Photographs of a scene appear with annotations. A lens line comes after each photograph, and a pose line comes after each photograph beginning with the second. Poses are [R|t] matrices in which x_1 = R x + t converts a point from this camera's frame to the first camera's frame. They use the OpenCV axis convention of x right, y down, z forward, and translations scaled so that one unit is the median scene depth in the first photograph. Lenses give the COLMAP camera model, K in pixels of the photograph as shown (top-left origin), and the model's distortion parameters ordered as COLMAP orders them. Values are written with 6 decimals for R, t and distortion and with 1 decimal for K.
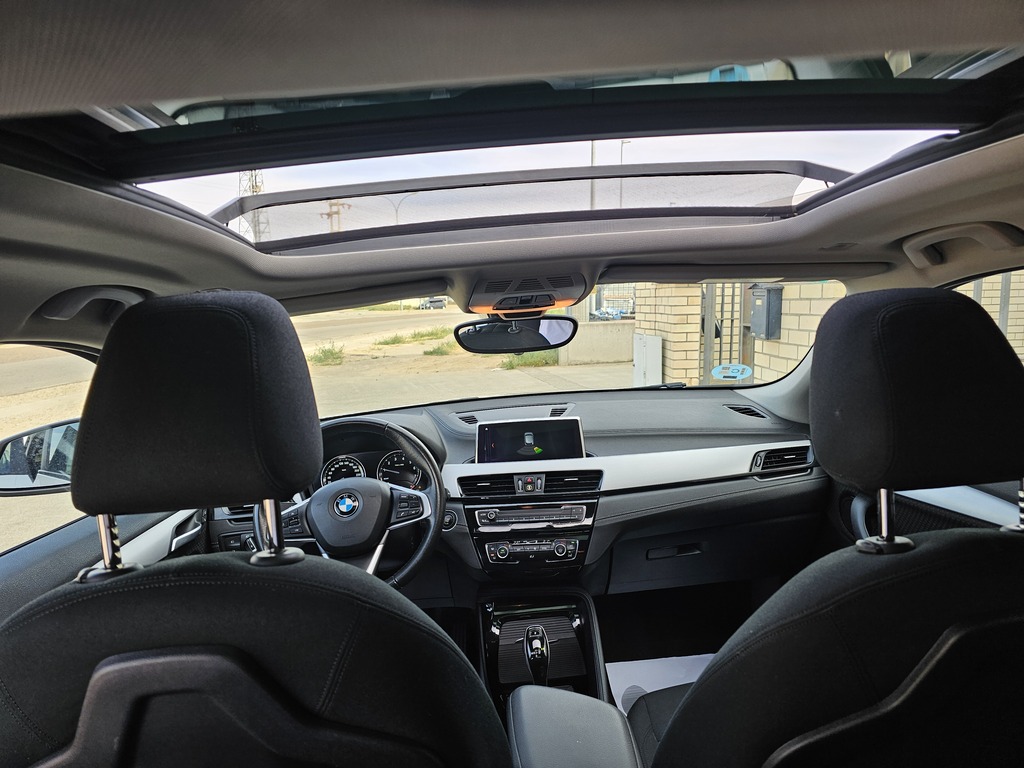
lens RADIAL K [[691.9, 0, 518.5], [0, 691.9, 392.6], [0, 0, 1]] dist [0.068193, -0.054085]
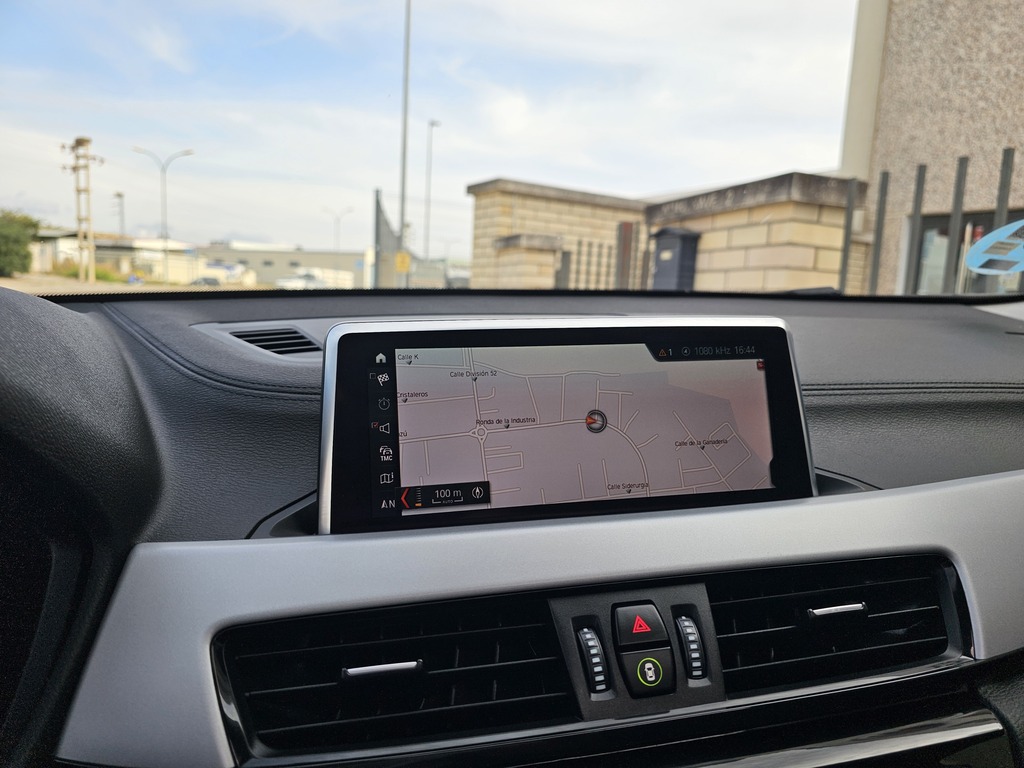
lens RADIAL K [[691.9, 0, 518.5], [0, 691.9, 392.6], [0, 0, 1]] dist [0.068193, -0.054085]
pose [[0.957084, 0.019320, 0.289165, -0.069166], [-0.019417, 0.999808, -0.002533, 0.064849], [-0.289159, -0.003191, 0.957276, 0.820693]]
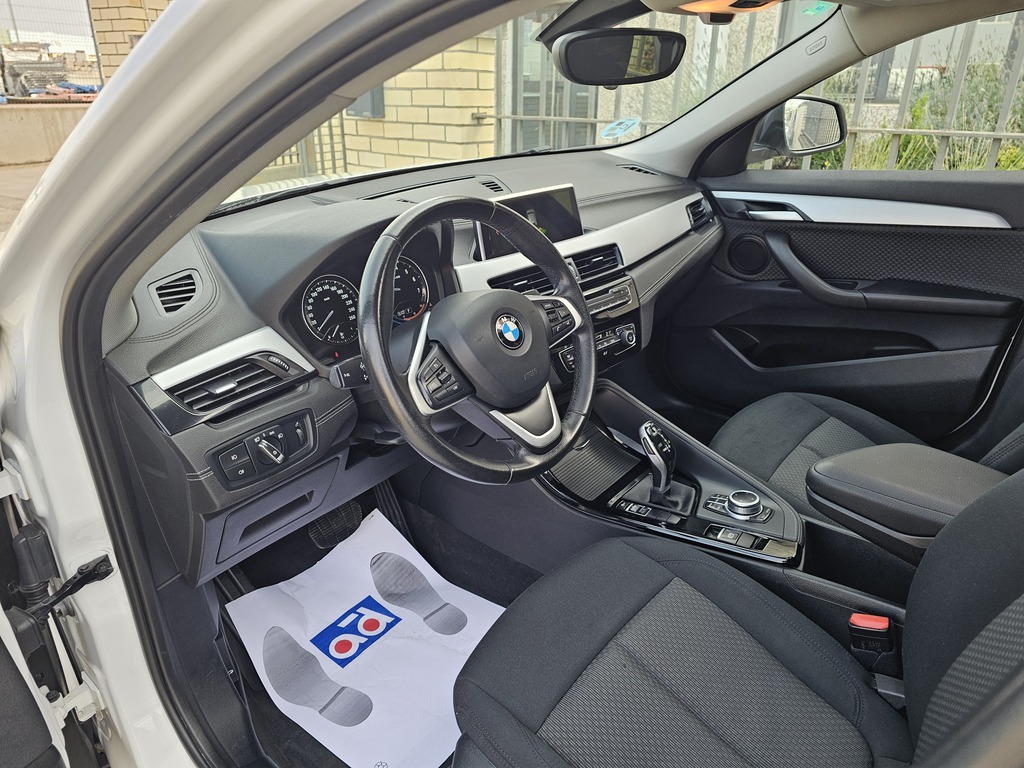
lens RADIAL K [[682.8, 0, 512.0], [0, 682.8, 384.0], [0, 0, 1]] dist [0.079545, -0.063053]
pose [[0.695931, -0.259341, 0.669644, -0.578720], [0.075929, 0.953857, 0.290502, 0.020896], [-0.714083, -0.151324, 0.683510, 0.478436]]
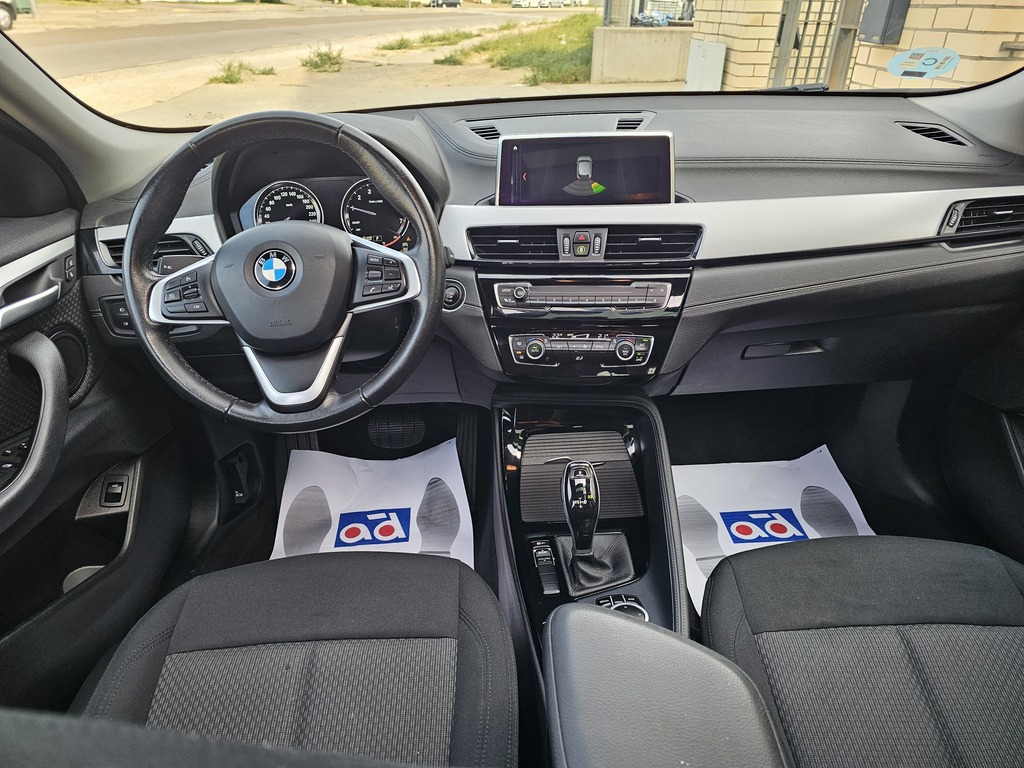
lens RADIAL K [[682.8, 0, 512.0], [0, 682.8, 384.0], [0, 0, 1]] dist [0.079545, -0.063053]
pose [[0.998627, 0.049193, -0.018030, -0.029121], [-0.039486, 0.932835, 0.358135, 0.030722], [0.034436, -0.356931, 0.933496, 0.371466]]
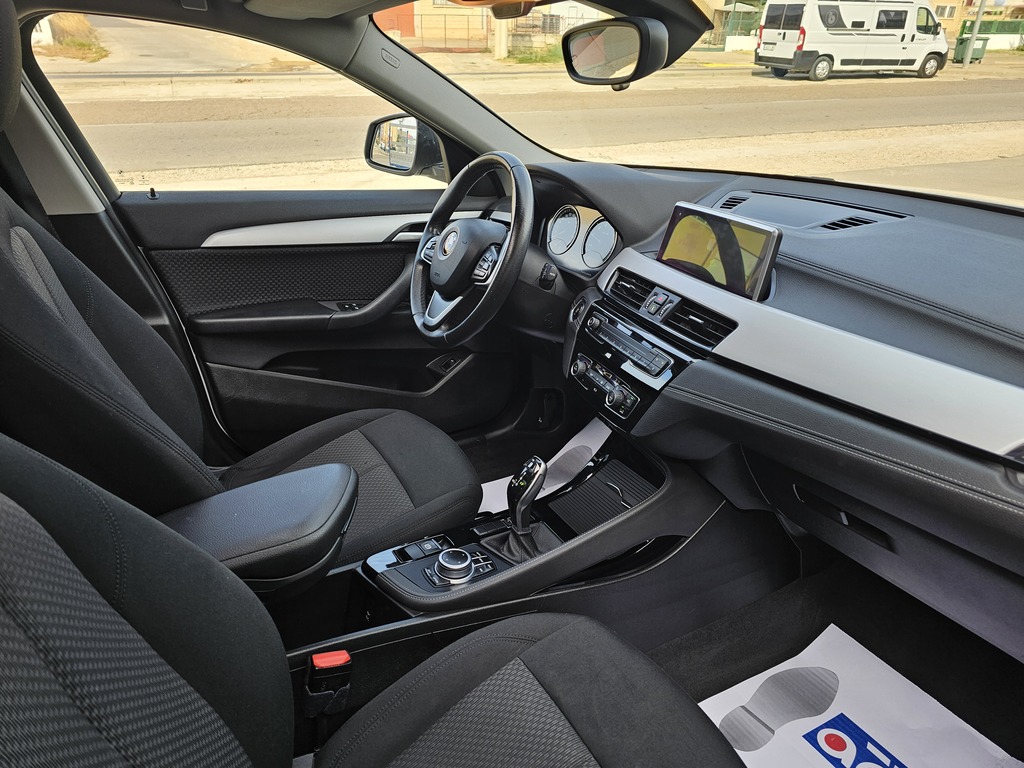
lens RADIAL K [[685.7, 0, 523.9], [0, 685.7, 389.4], [0, 0, 1]] dist [0.041096, -0.024351]
pose [[0.420573, 0.442506, -0.792027, 0.530636], [-0.154923, 0.895195, 0.417881, -0.056349], [0.893933, -0.053047, 0.445050, 0.563282]]
